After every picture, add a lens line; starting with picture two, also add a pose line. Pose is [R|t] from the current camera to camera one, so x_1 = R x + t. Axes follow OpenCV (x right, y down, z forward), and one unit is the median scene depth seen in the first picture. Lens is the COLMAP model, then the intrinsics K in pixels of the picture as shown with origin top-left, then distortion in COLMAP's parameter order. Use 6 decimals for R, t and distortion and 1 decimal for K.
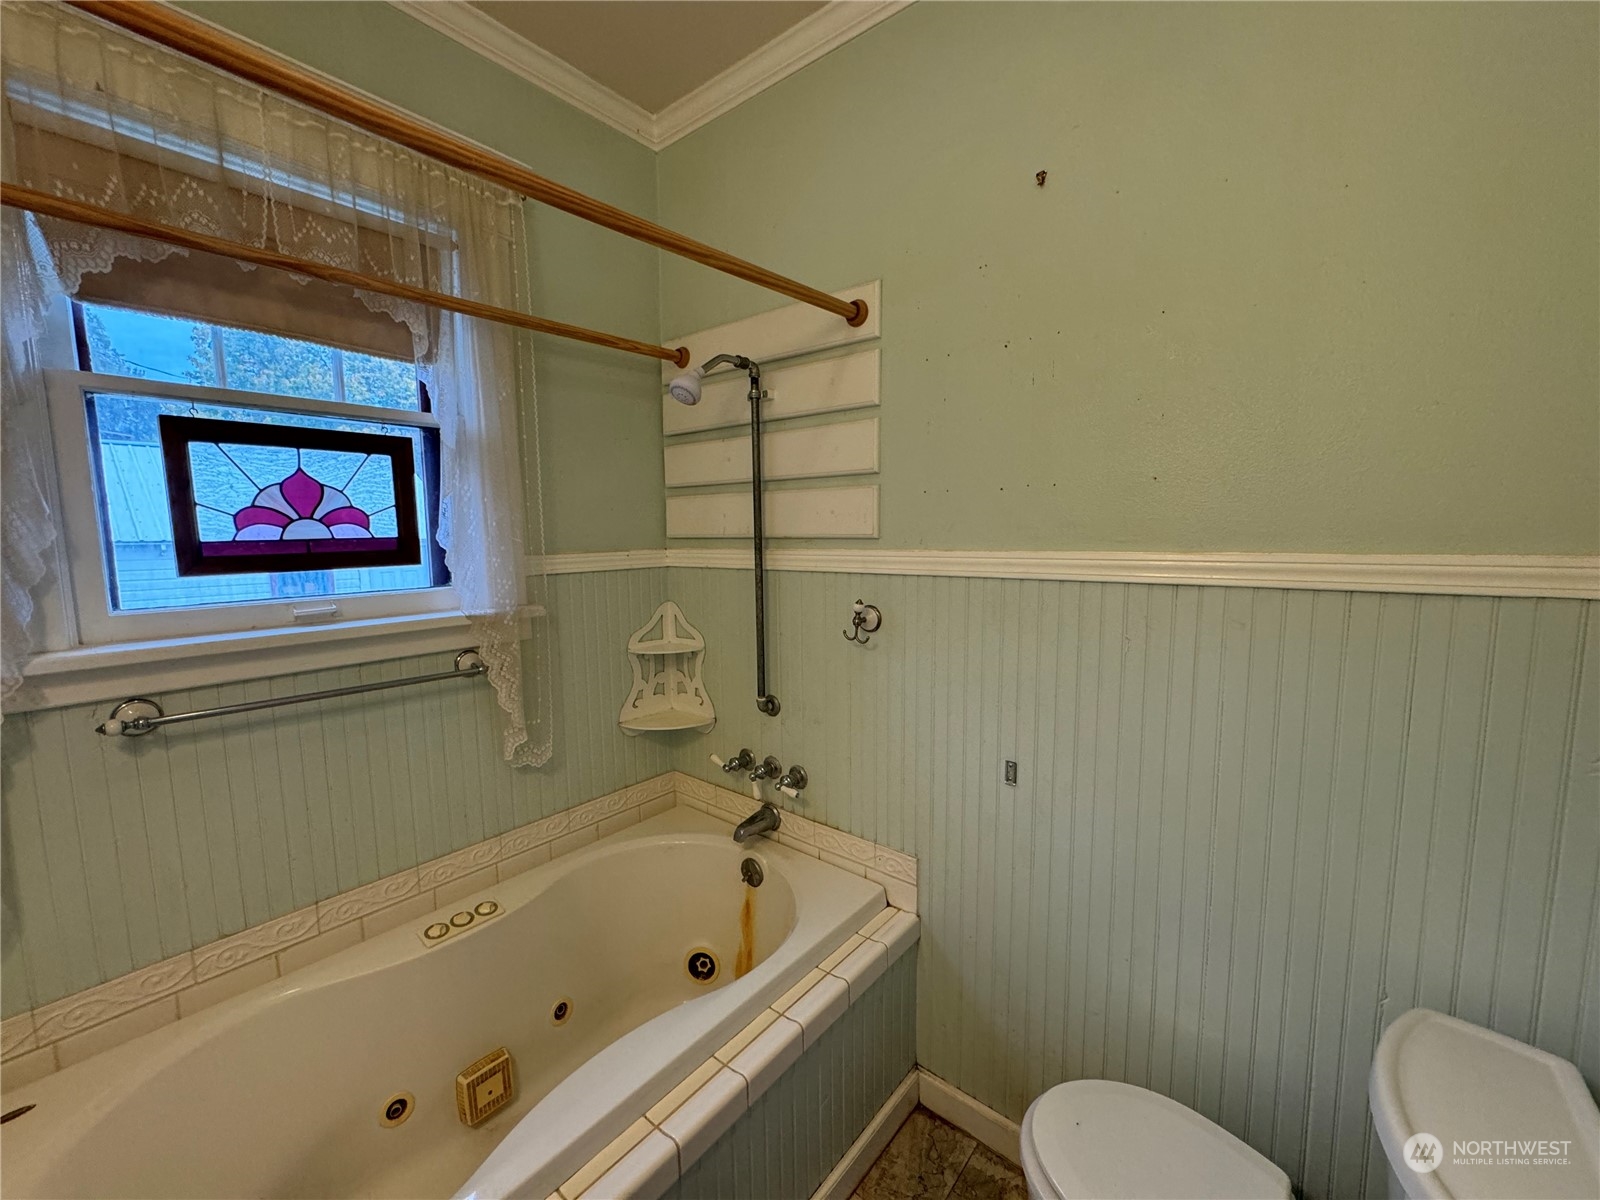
lens RADIAL K [[637.8, 0, 804.2], [0, 637.8, 600.2], [0, 0, 1]] dist [-0.002592, 0.000388]
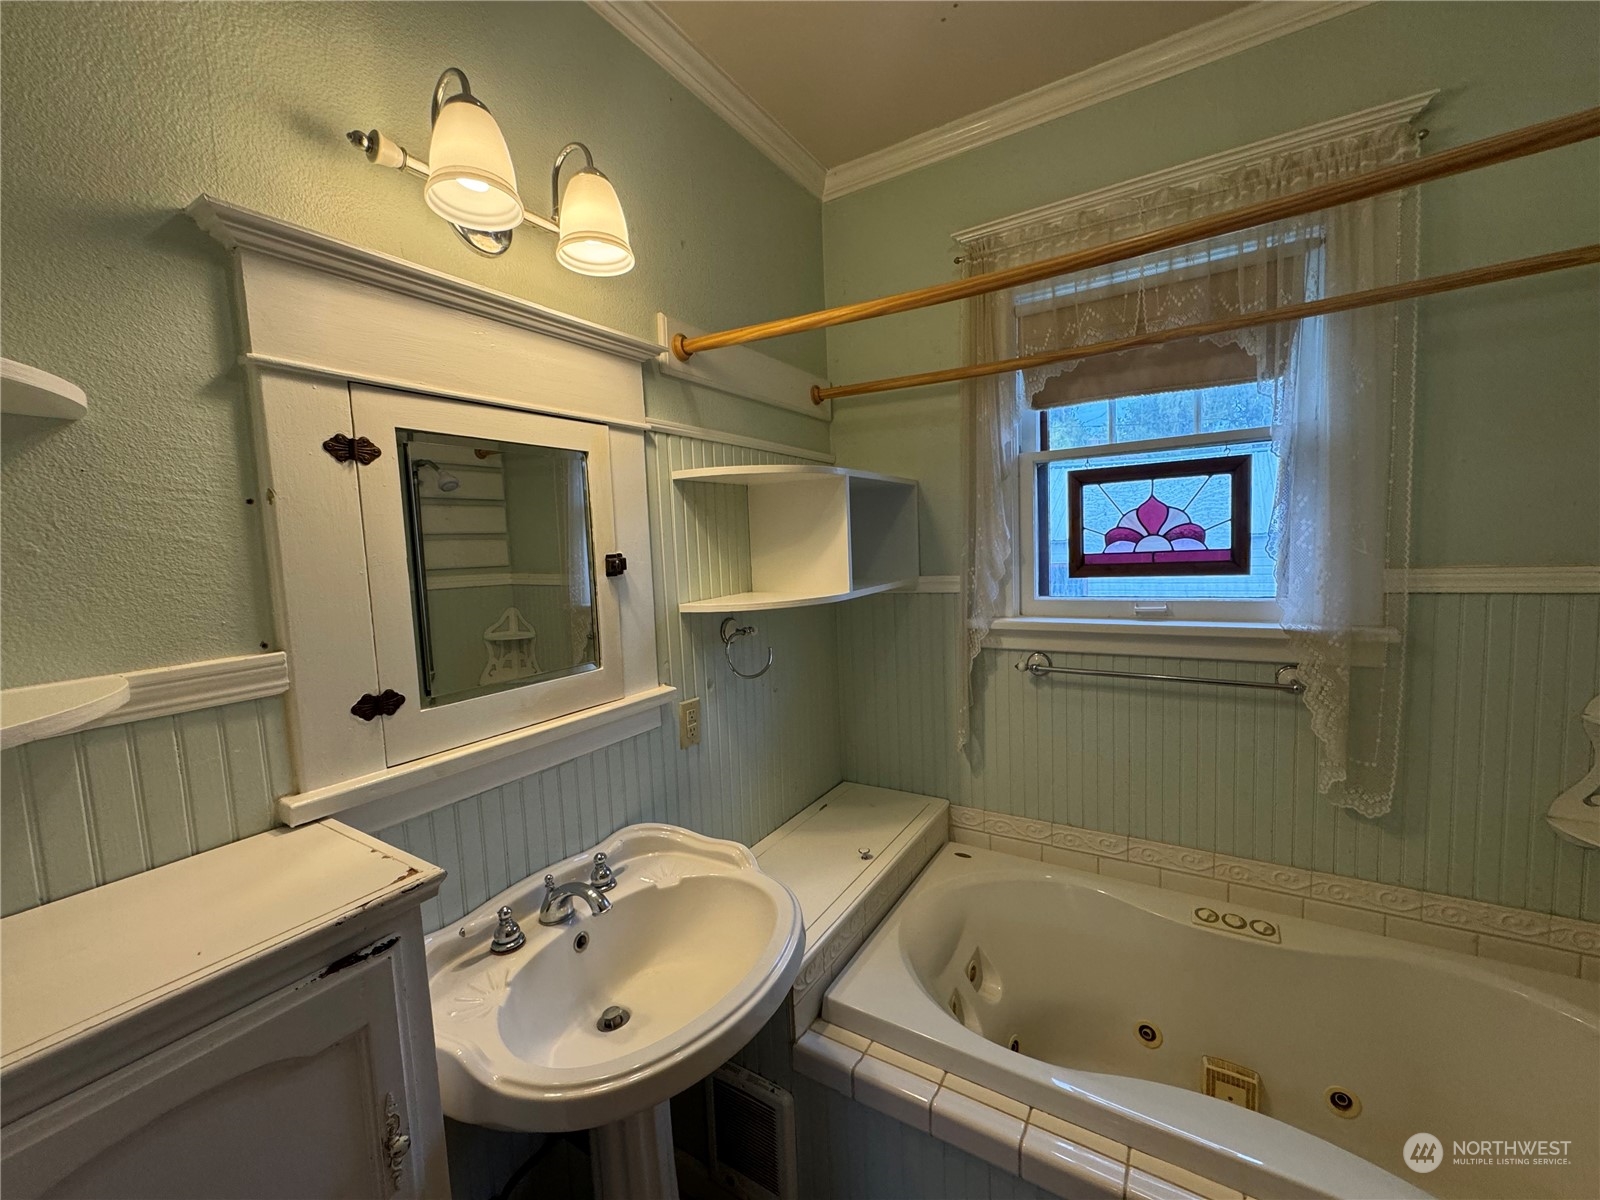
lens RADIAL K [[637.8, 0, 800.7], [0, 637.8, 598.8], [0, 0, 1]] dist [-0.002592, 0.000388]
pose [[0.127717, 0.088646, -0.987841, 0.362001], [-0.067642, 0.994457, 0.080495, -0.055144], [0.989501, 0.056539, 0.133005, 0.148569]]
